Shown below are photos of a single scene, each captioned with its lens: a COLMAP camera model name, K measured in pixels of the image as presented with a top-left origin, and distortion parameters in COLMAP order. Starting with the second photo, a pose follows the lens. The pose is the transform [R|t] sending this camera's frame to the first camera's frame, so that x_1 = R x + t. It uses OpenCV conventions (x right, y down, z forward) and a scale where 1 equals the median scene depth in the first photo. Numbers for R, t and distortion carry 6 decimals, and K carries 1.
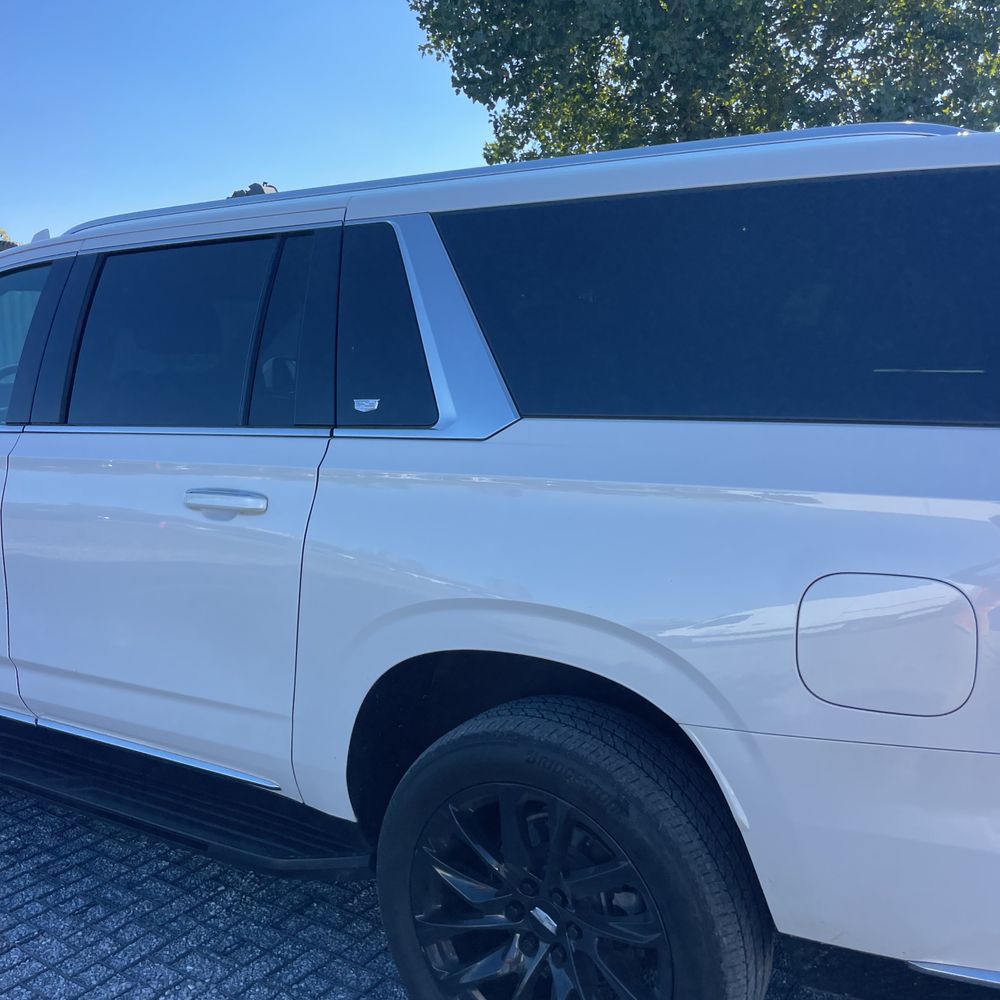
lens RADIAL K [[1010.1, 0, 498.1], [0, 1010.1, 485.7], [0, 0, 1]] dist [0.083714, -0.109709]
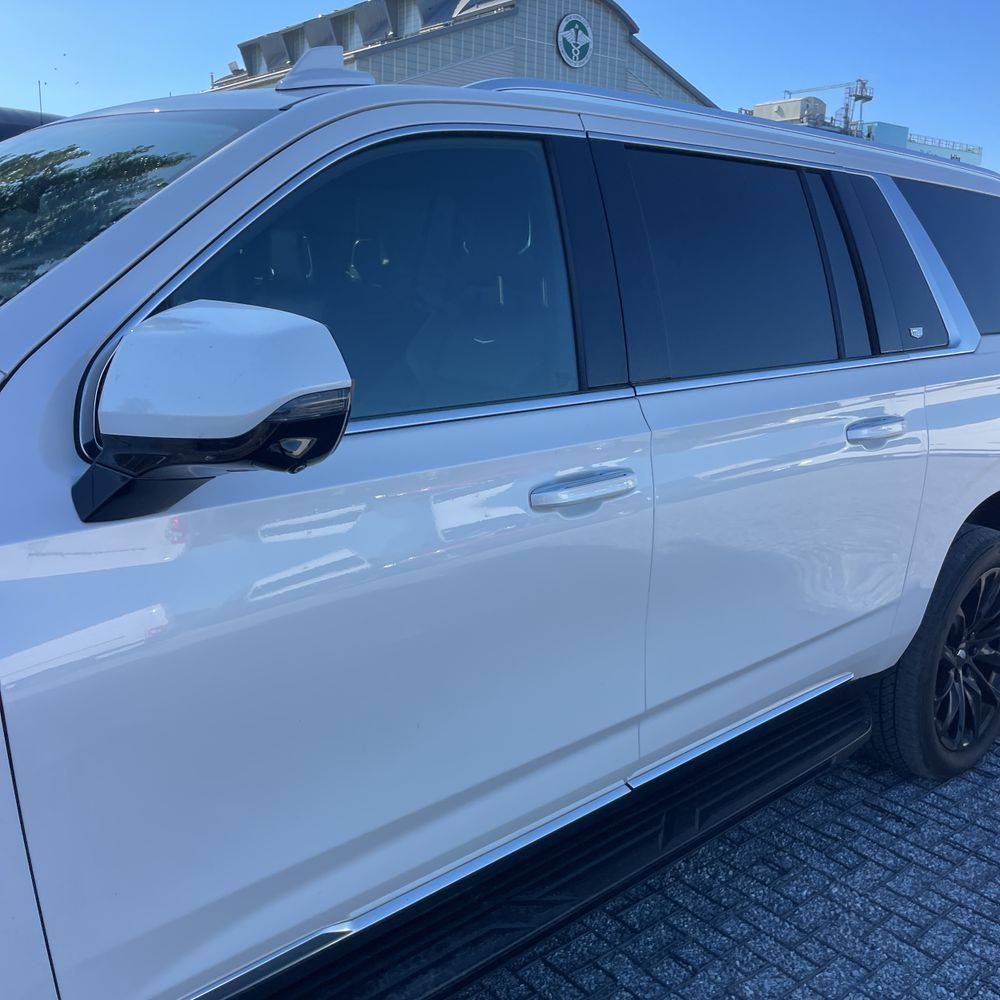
lens RADIAL K [[1010.1, 0, 498.1], [0, 1010.1, 485.7], [0, 0, 1]] dist [0.083714, -0.109709]
pose [[0.264387, -0.185501, 0.946408, -1.274097], [0.096721, 0.981480, 0.165355, -0.129921], [-0.959554, 0.047820, 0.277433, 0.986097]]
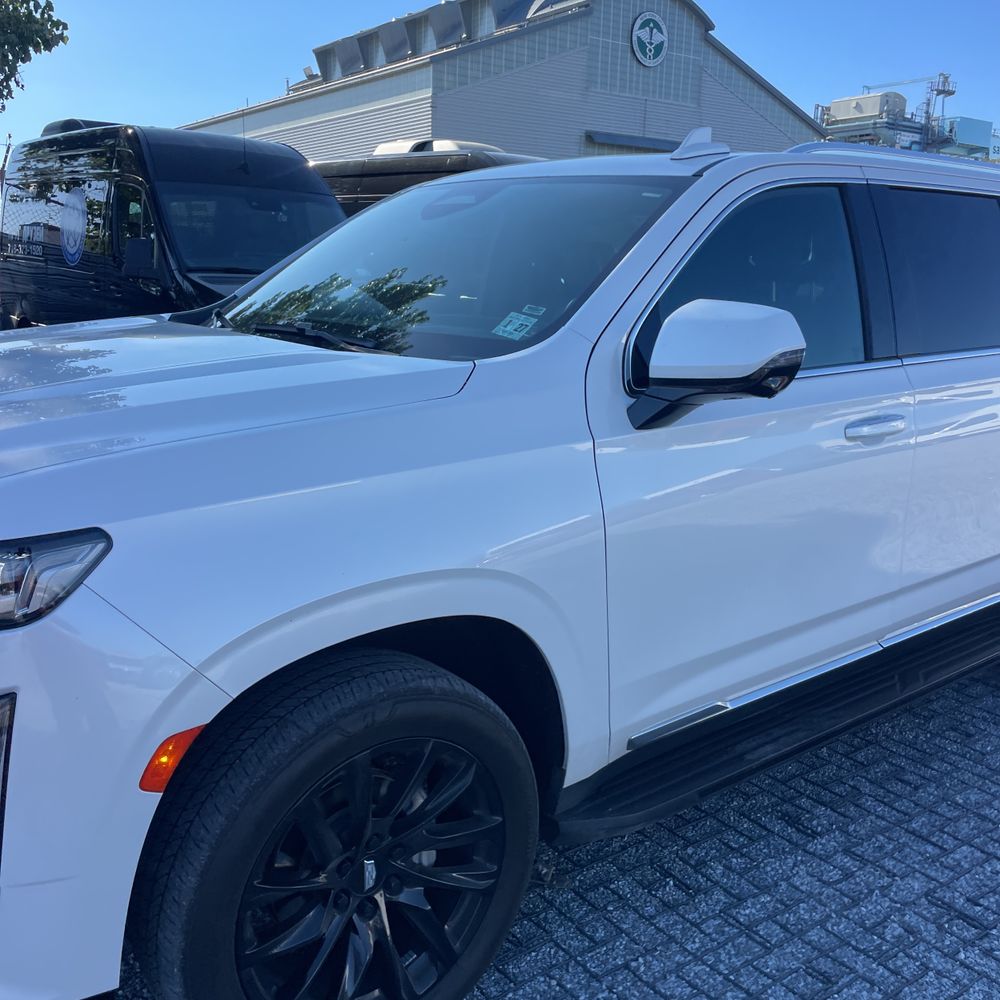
lens RADIAL K [[1008.8, 0, 497.8], [0, 1008.8, 508.1], [0, 0, 1]] dist [0.085326, -0.103292]
pose [[0.323031, -0.201072, 0.924782, -1.698198], [0.098758, 0.978996, 0.178363, -0.148259], [-0.941221, 0.033713, 0.336104, 1.140313]]
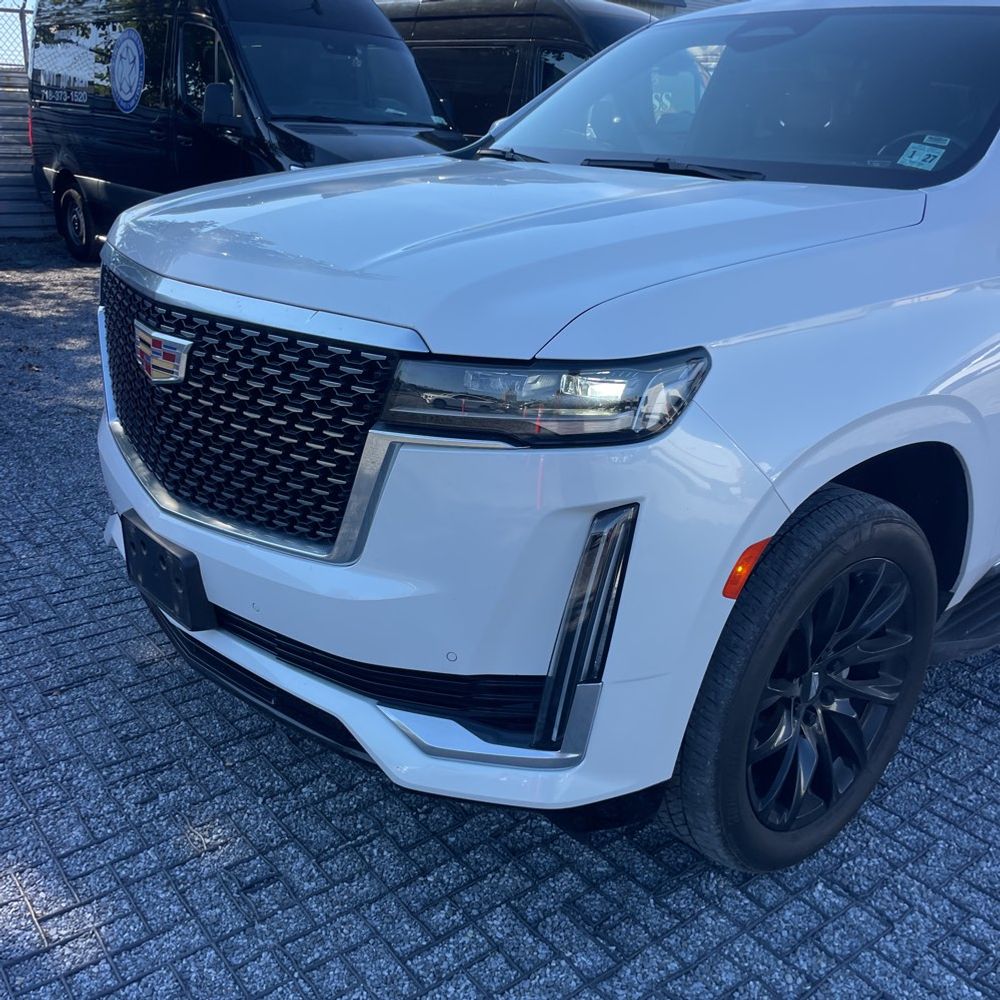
lens RADIAL K [[1010.1, 0, 498.1], [0, 1010.1, 485.7], [0, 0, 1]] dist [0.083714, -0.109709]
pose [[0.288487, -0.300102, 0.909238, -1.844465], [0.093347, 0.953904, 0.285226, -0.160297], [-0.952923, 0.002591, 0.303203, 1.493493]]
